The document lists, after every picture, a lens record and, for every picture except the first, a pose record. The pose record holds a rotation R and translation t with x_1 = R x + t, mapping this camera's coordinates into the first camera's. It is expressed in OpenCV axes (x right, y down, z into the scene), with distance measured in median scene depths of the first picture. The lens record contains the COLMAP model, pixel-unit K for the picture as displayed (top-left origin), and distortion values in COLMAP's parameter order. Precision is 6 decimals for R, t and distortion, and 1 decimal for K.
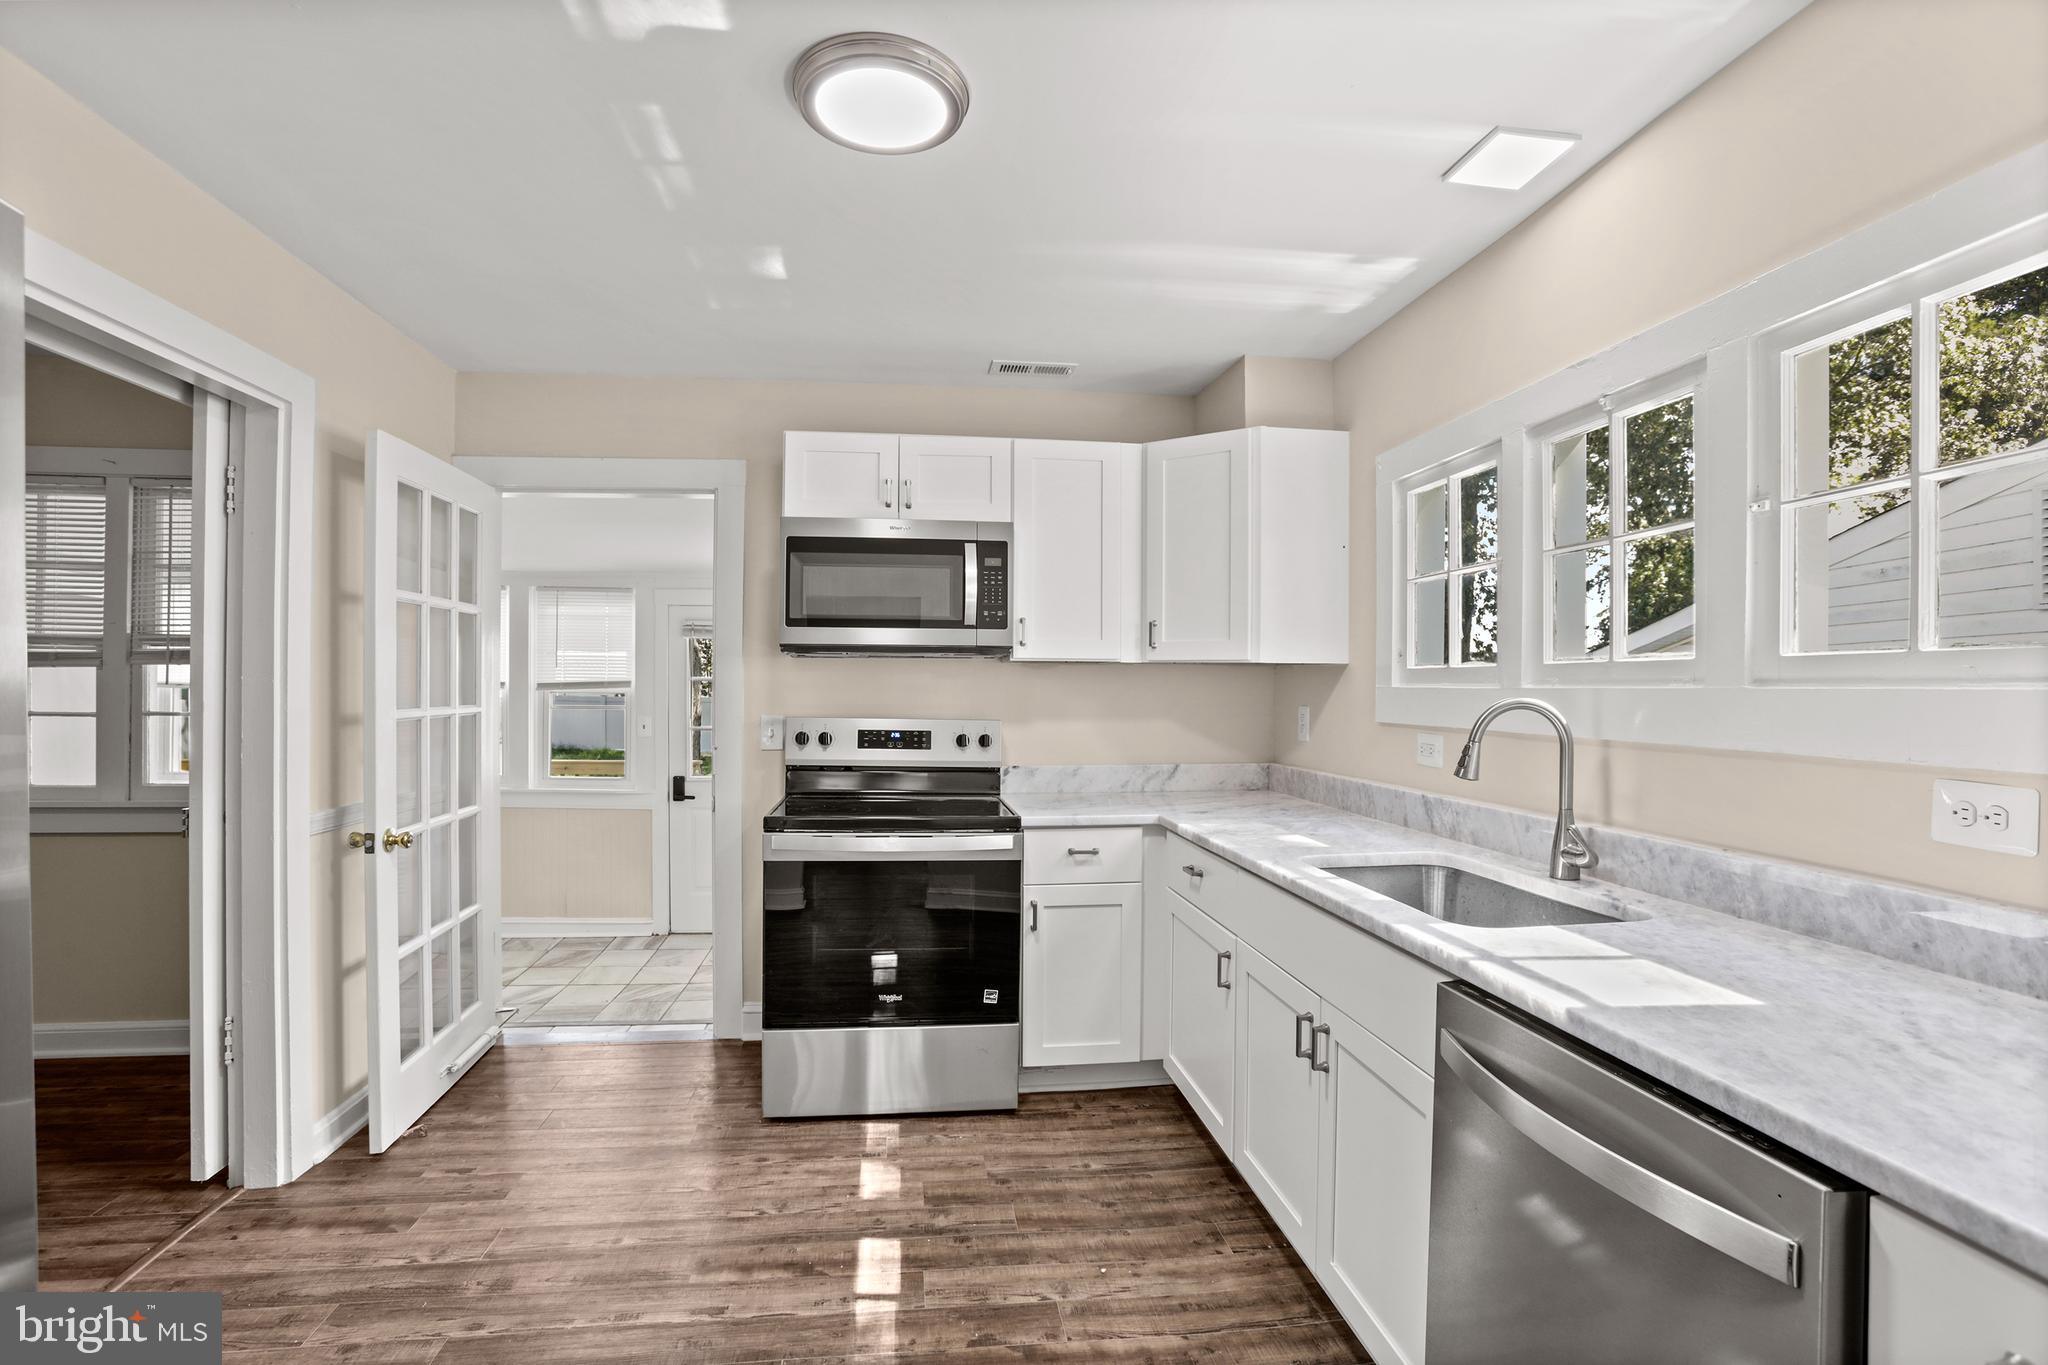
lens RADIAL K [[916.7, 0, 989.0], [0, 916.7, 683.4], [0, 0, 1]] dist [-0.064227, 0.020022]
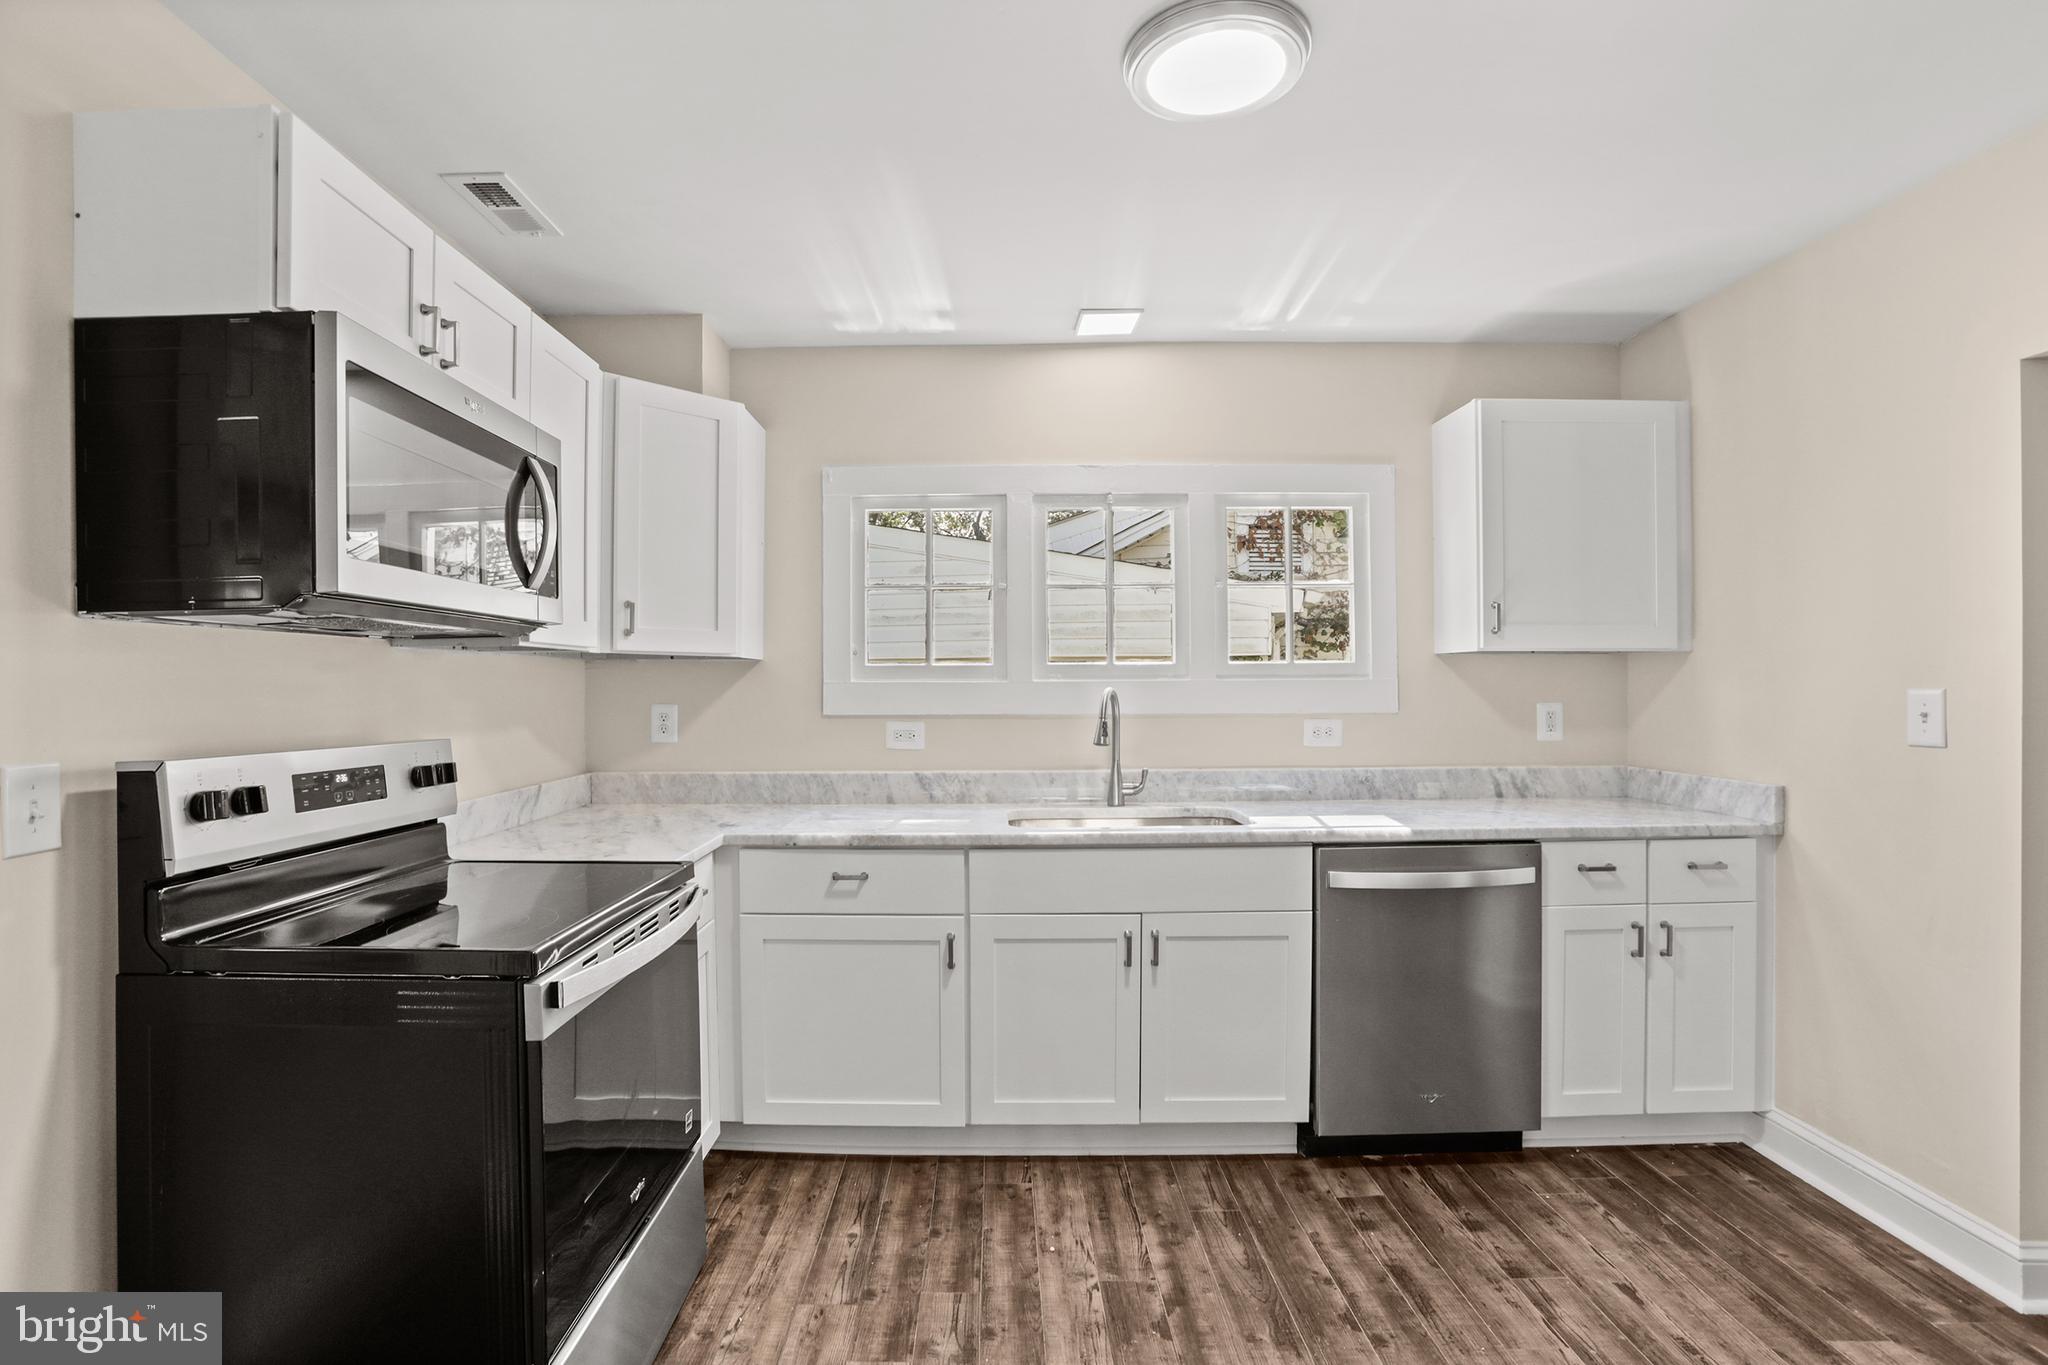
lens RADIAL K [[953.9, 0, 990.2], [0, 953.9, 680.8], [0, 0, 1]] dist [-0.084328, 0.024869]
pose [[0.139753, -0.001469, 0.990185, -0.842666], [0.003176, 0.999994, 0.001035, 0.001779], [-0.990181, 0.003000, 0.139757, 0.828850]]
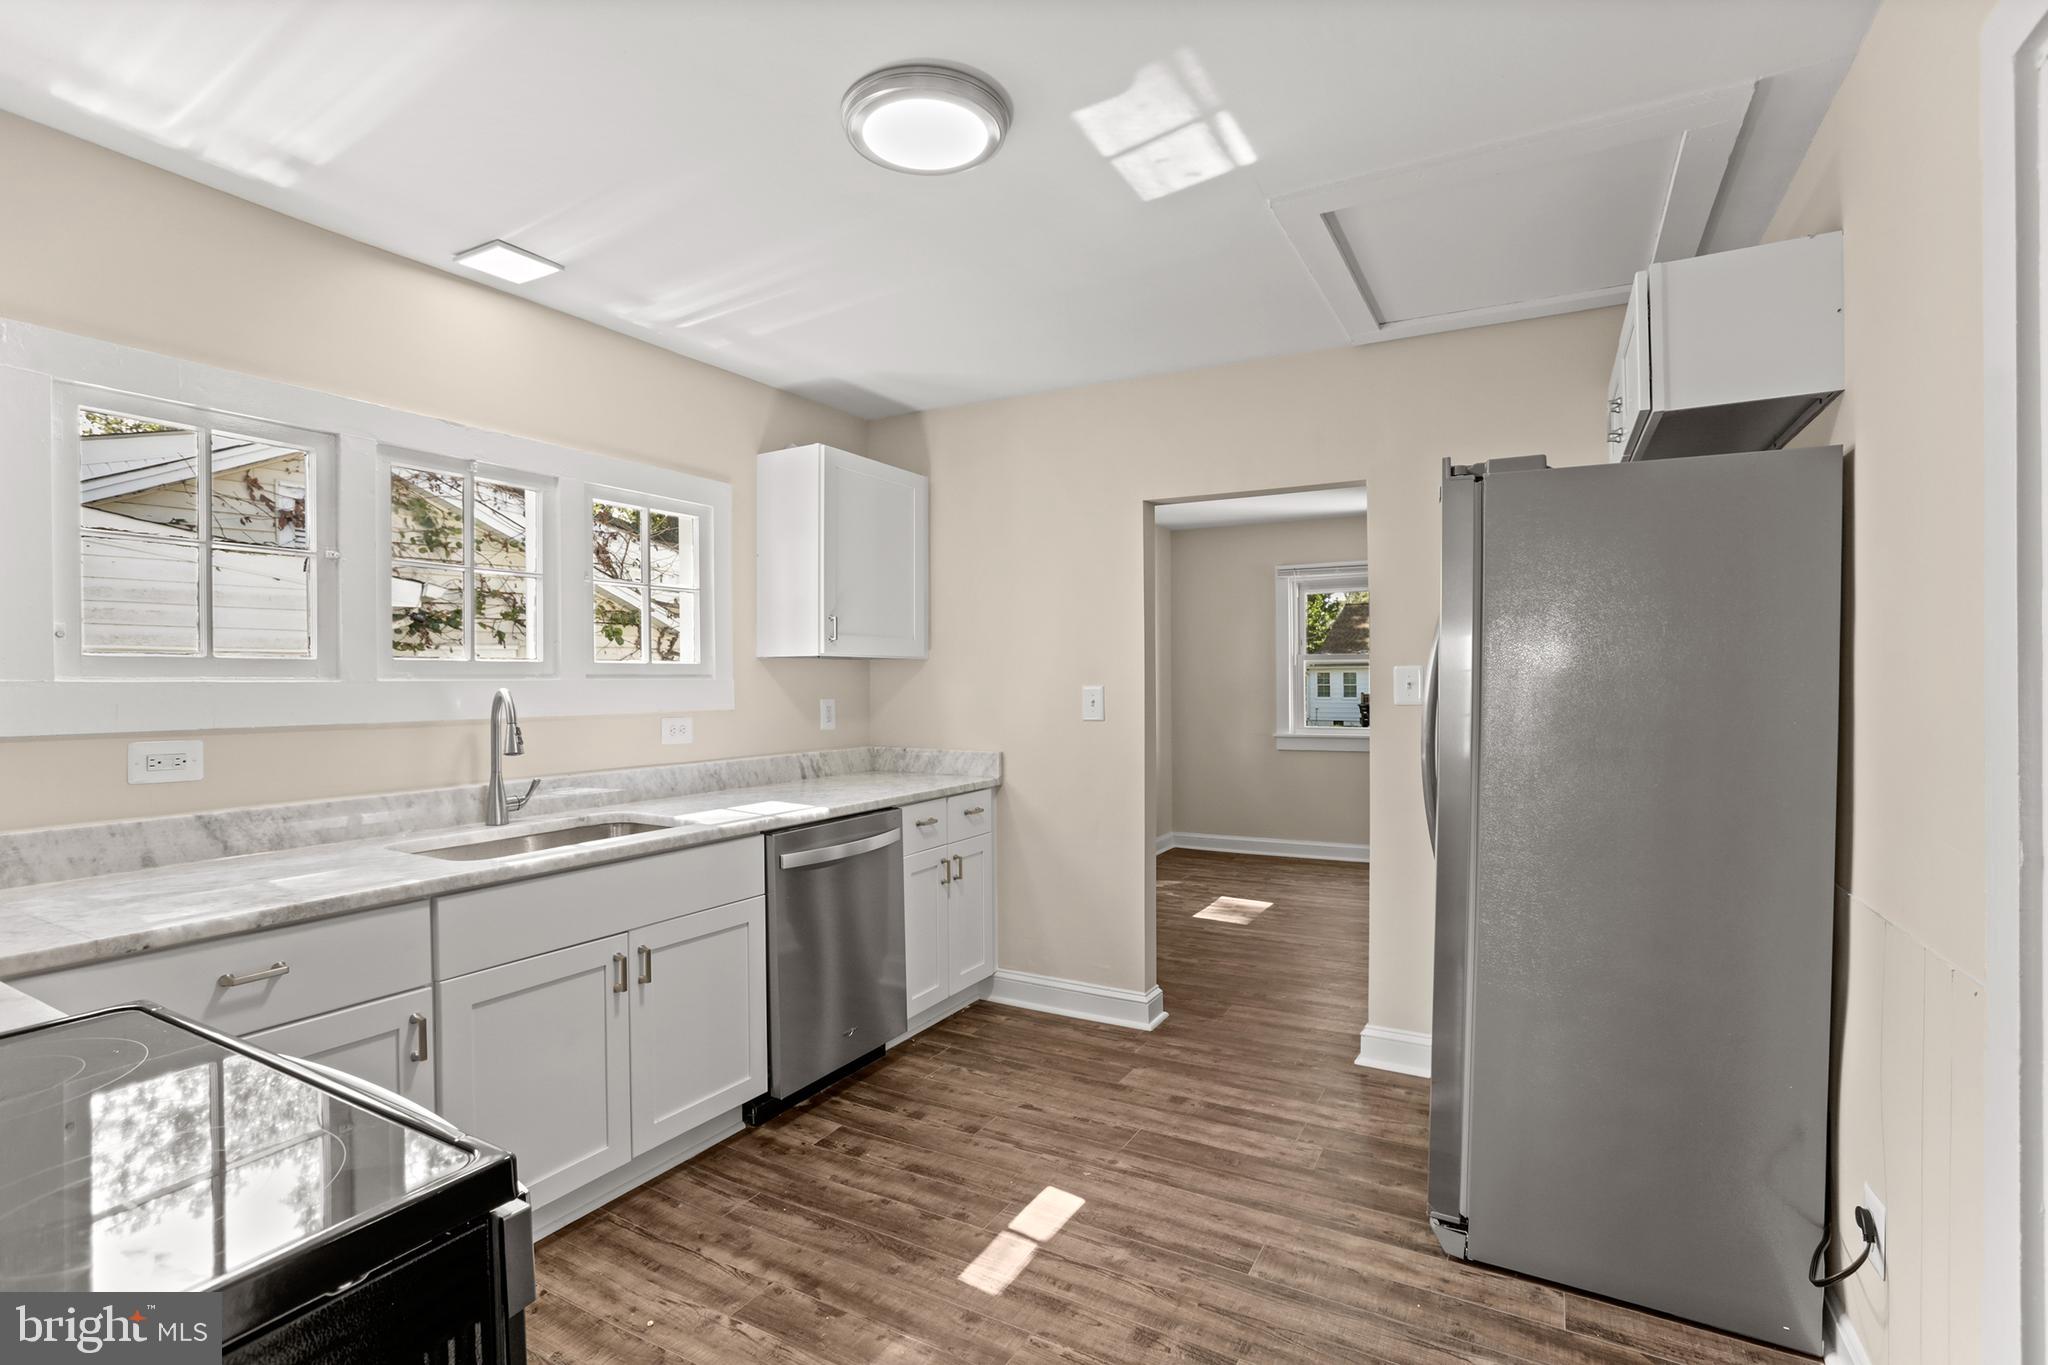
lens RADIAL K [[916.7, 0, 989.0], [0, 916.7, 683.4], [0, 0, 1]] dist [-0.064227, 0.020022]
pose [[-0.791669, -0.001489, 0.610948, -0.622139], [-0.000075, 0.999997, 0.002341, 0.005524], [-0.610950, 0.001807, -0.791667, 1.351549]]
